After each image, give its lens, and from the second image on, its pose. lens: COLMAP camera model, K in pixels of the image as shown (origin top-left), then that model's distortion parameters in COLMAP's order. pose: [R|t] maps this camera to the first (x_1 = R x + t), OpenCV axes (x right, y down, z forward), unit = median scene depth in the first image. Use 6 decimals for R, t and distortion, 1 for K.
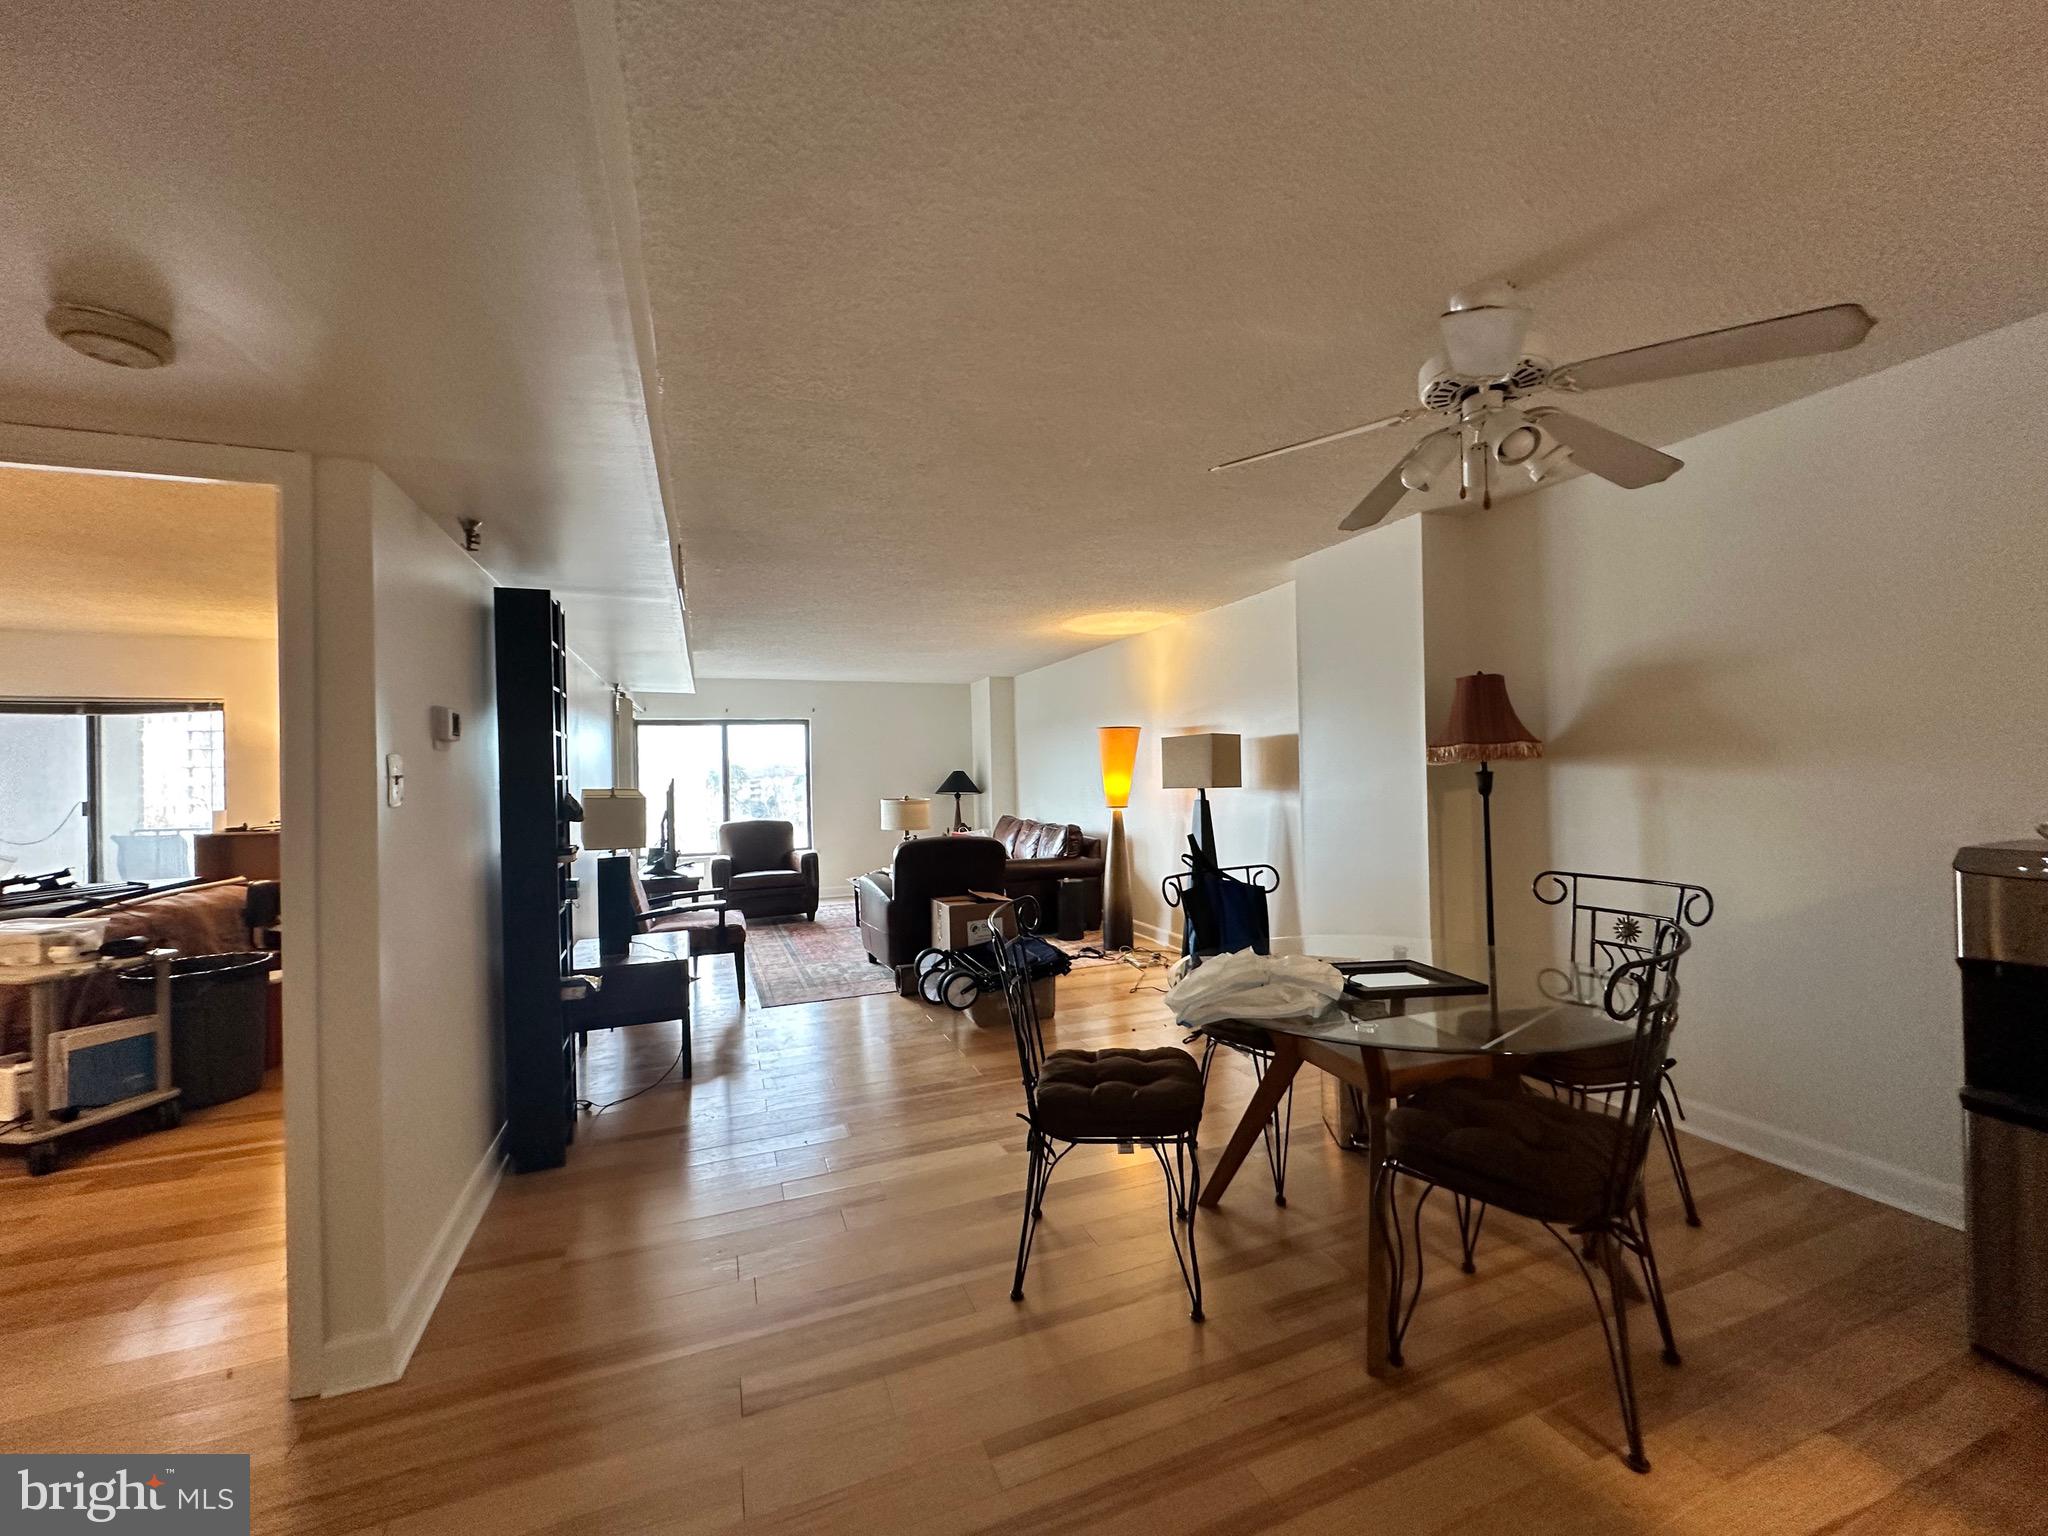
lens RADIAL K [[811.0, 0, 1024.0], [0, 811.0, 768.0], [0, 0, 1]] dist [-0.002074, -0.000080]
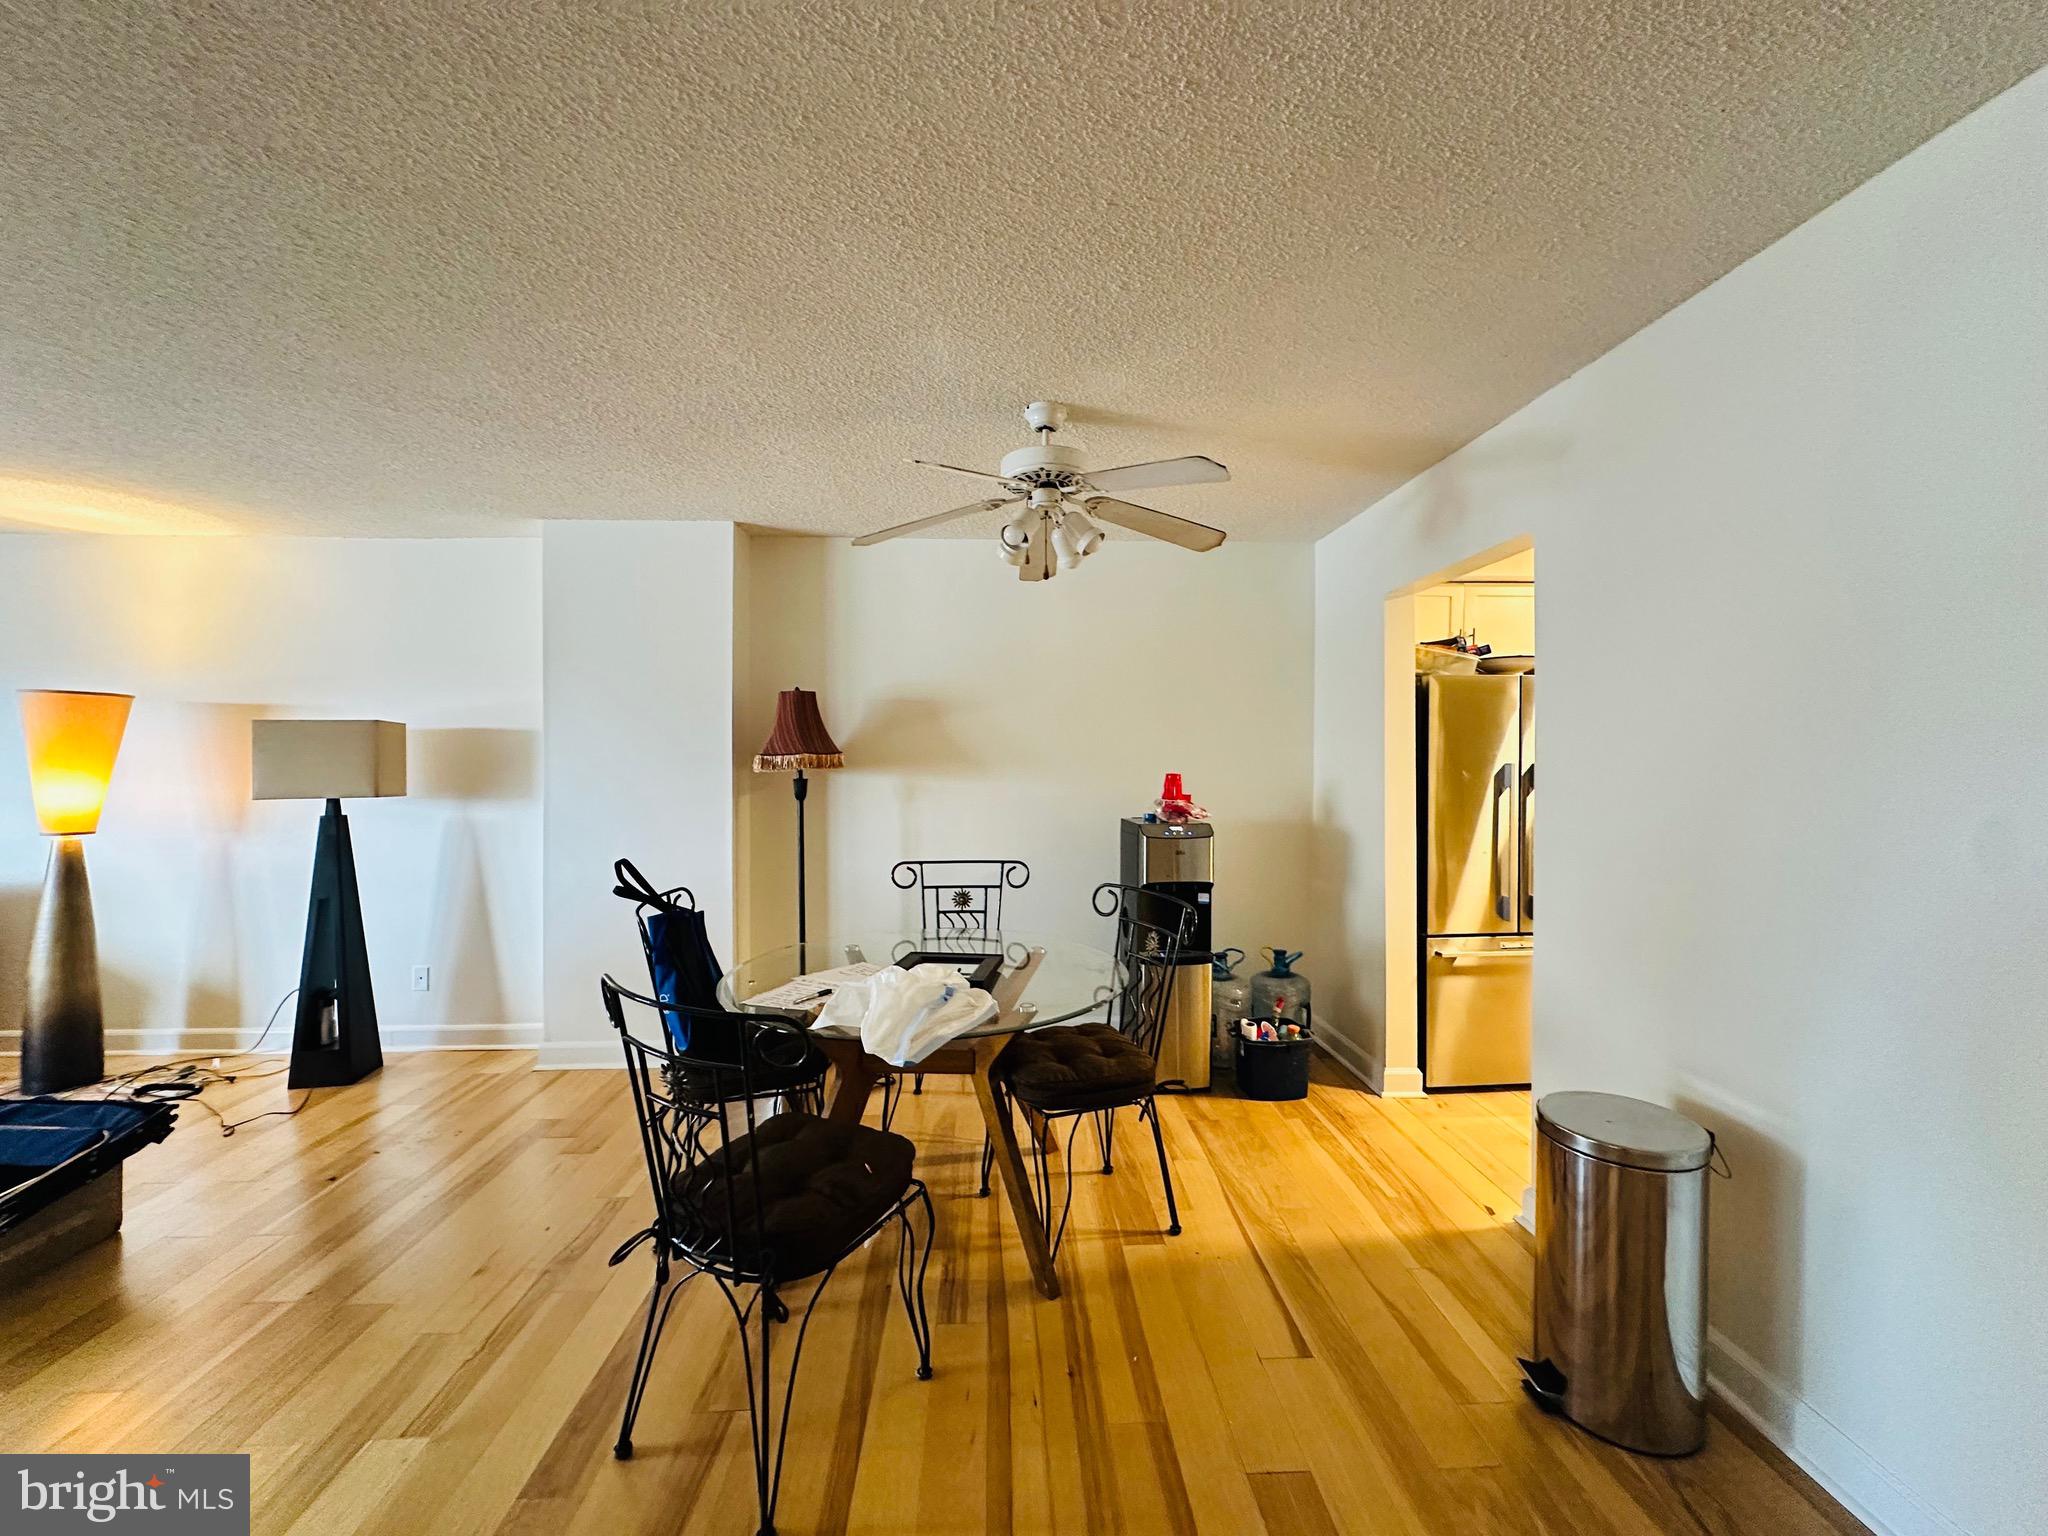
lens RADIAL K [[811.0, 0, 1024.0], [0, 811.0, 768.0], [0, 0, 1]] dist [-0.002074, -0.000080]
pose [[0.319824, 0.014210, 0.947370, -0.284660], [-0.015574, 0.999831, -0.009739, -0.003360], [-0.947349, -0.011640, 0.319991, 0.271031]]
